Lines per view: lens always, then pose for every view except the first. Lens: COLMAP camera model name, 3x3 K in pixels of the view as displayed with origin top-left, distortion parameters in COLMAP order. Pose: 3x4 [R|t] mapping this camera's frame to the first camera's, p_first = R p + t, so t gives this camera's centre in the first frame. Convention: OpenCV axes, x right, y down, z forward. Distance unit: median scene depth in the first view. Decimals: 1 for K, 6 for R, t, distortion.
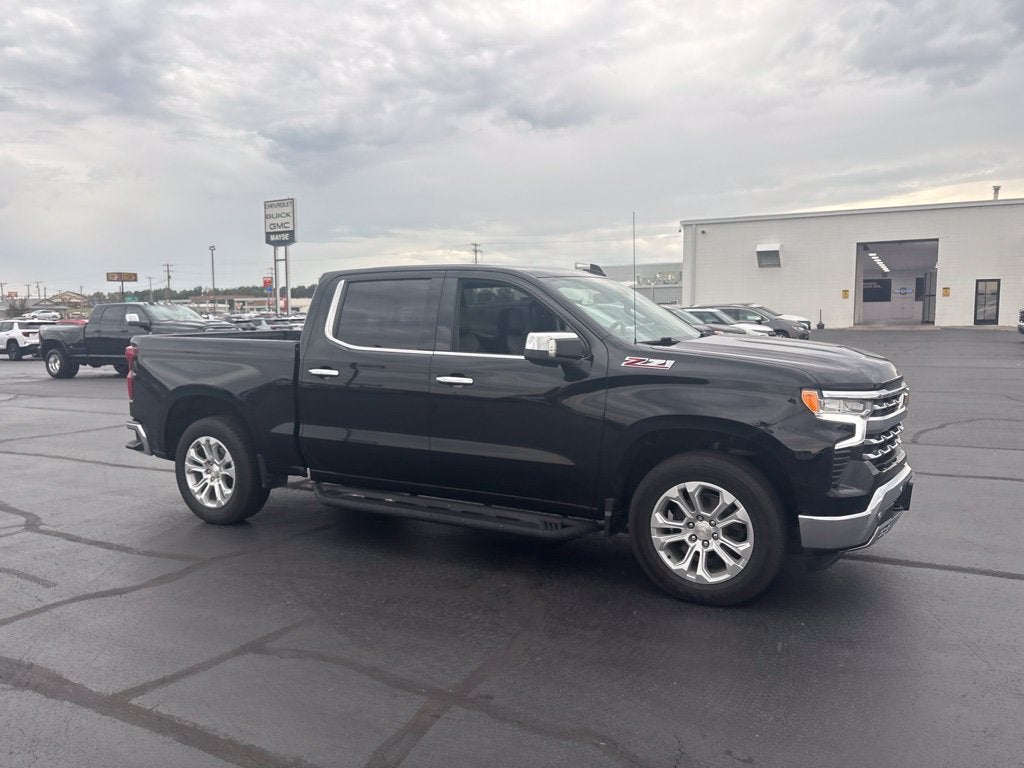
lens RADIAL K [[783.3, 0, 521.9], [0, 783.3, 387.5], [0, 0, 1]] dist [0.037772, -0.033139]
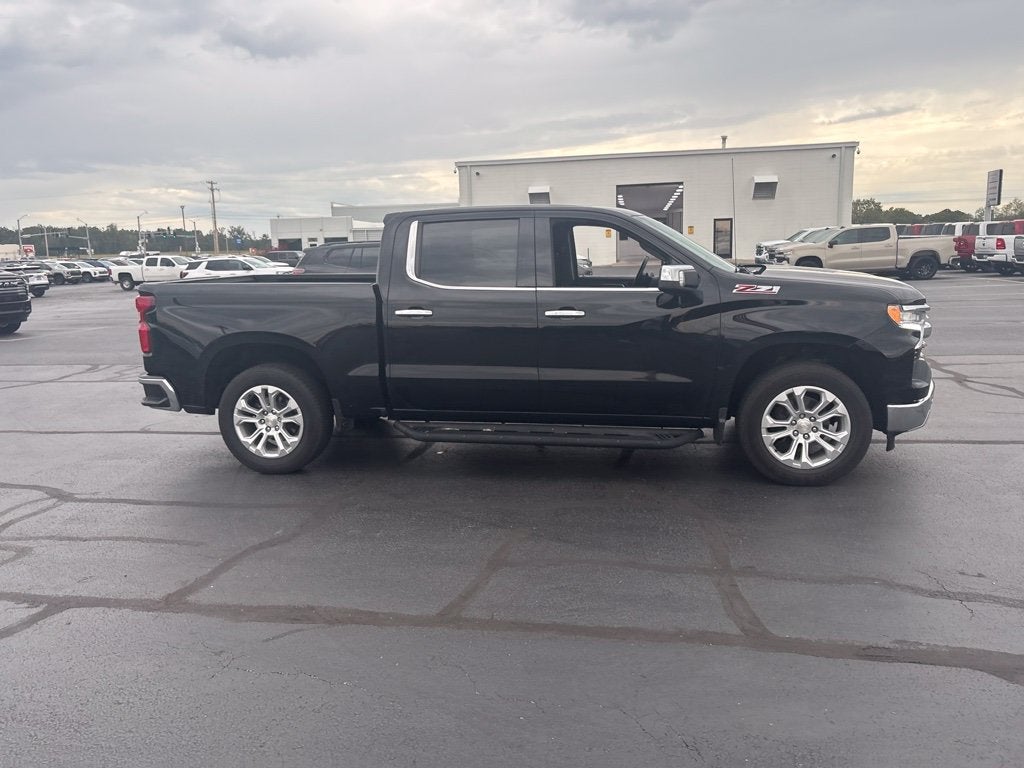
lens RADIAL K [[779.7, 0, 512.0], [0, 779.7, 384.0], [0, 0, 1]] dist [0.041010, -0.039157]
pose [[0.951119, -0.069526, 0.300896, -0.437406], [0.048559, 0.995877, 0.076618, 0.001932], [-0.304982, -0.058262, 0.950574, -0.008668]]
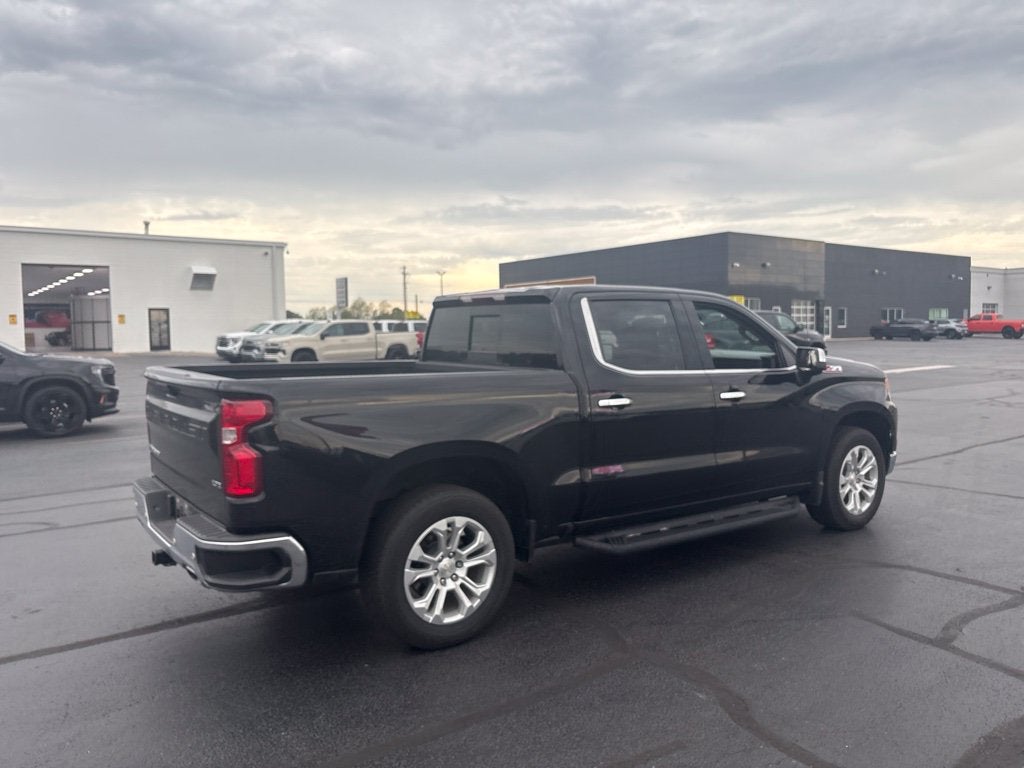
lens RADIAL K [[781.2, 0, 519.9], [0, 781.2, 381.7], [0, 0, 1]] dist [0.043757, -0.053307]
pose [[0.434614, -0.055526, 0.898904, -1.064752], [0.093307, 0.995503, 0.016379, -0.065469], [-0.895770, 0.076756, 0.437840, 0.704149]]
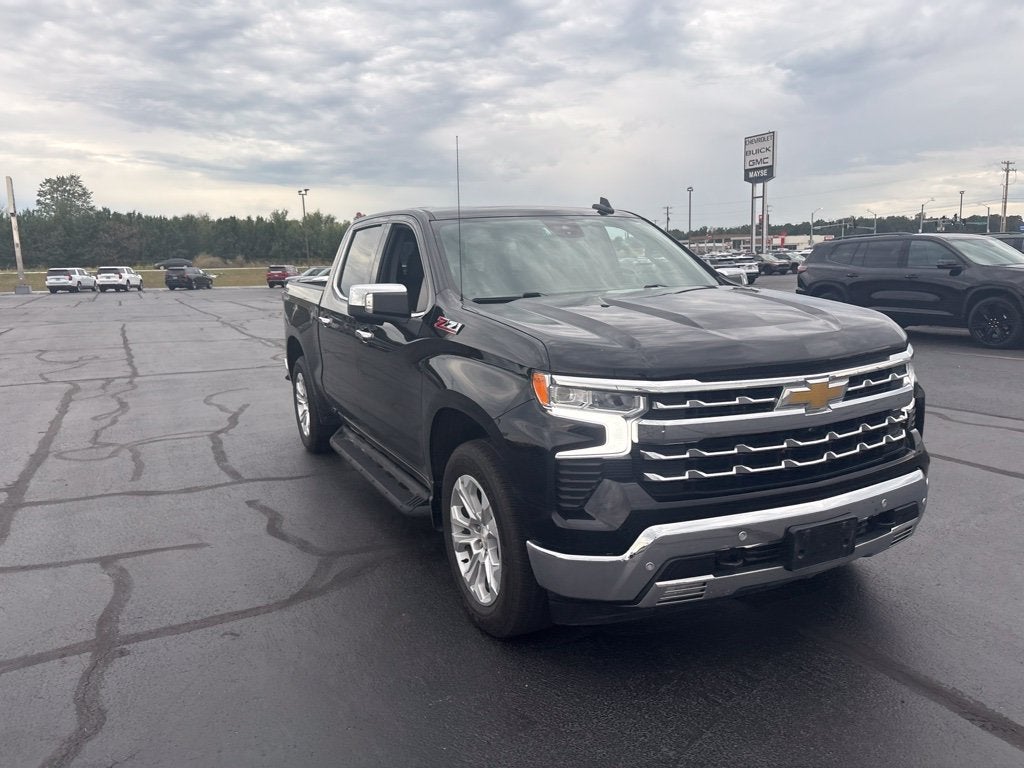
lens RADIAL K [[773.9, 0, 520.6], [0, 773.9, 393.0], [0, 0, 1]] dist [0.039377, -0.027932]
pose [[0.813753, 0.089678, -0.574251, 0.543481], [-0.039813, 0.994305, 0.098857, -0.033867], [0.579846, -0.057582, 0.812689, 0.299970]]
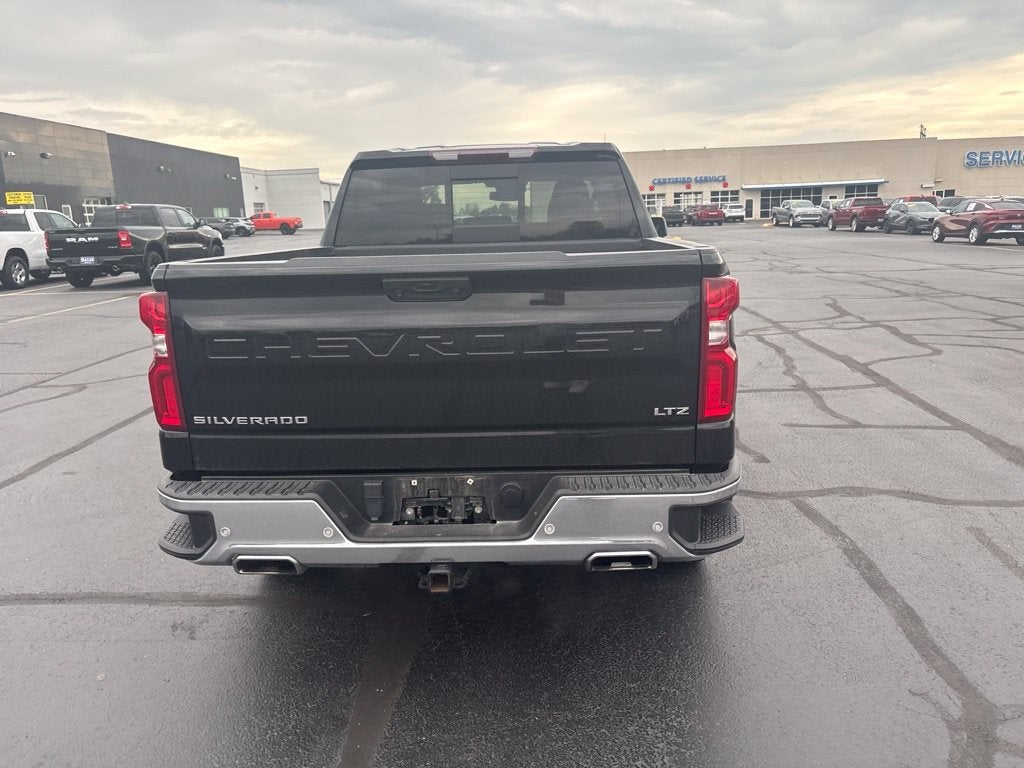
lens RADIAL K [[773.9, 0, 520.6], [0, 773.9, 393.0], [0, 0, 1]] dist [0.039377, -0.027932]
pose [[-0.432948, -0.178418, 0.883585, -0.928715], [0.127036, 0.958357, 0.255762, -0.122783], [-0.892423, 0.222979, -0.392253, 1.466490]]
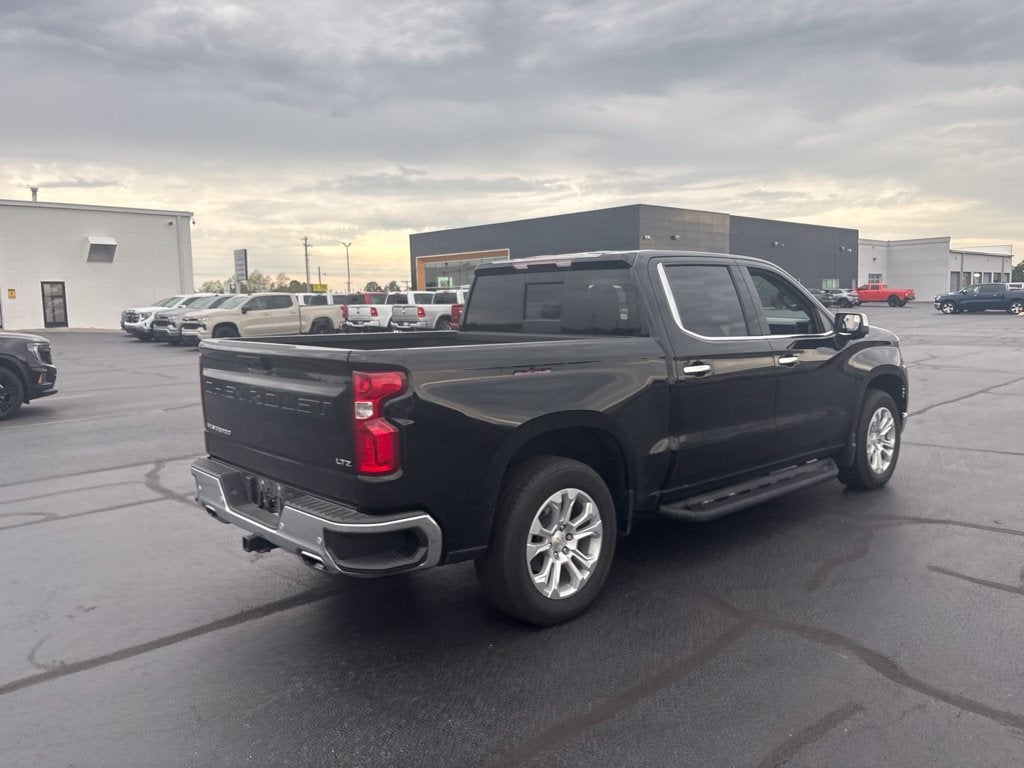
lens RADIAL K [[779.1, 0, 515.7], [0, 779.1, 382.5], [0, 0, 1]] dist [0.039427, -0.035008]
pose [[0.323232, -0.095573, 0.941481, -1.113870], [0.106788, 0.992216, 0.064061, -0.079689], [-0.940275, 0.079832, 0.330922, 0.893927]]
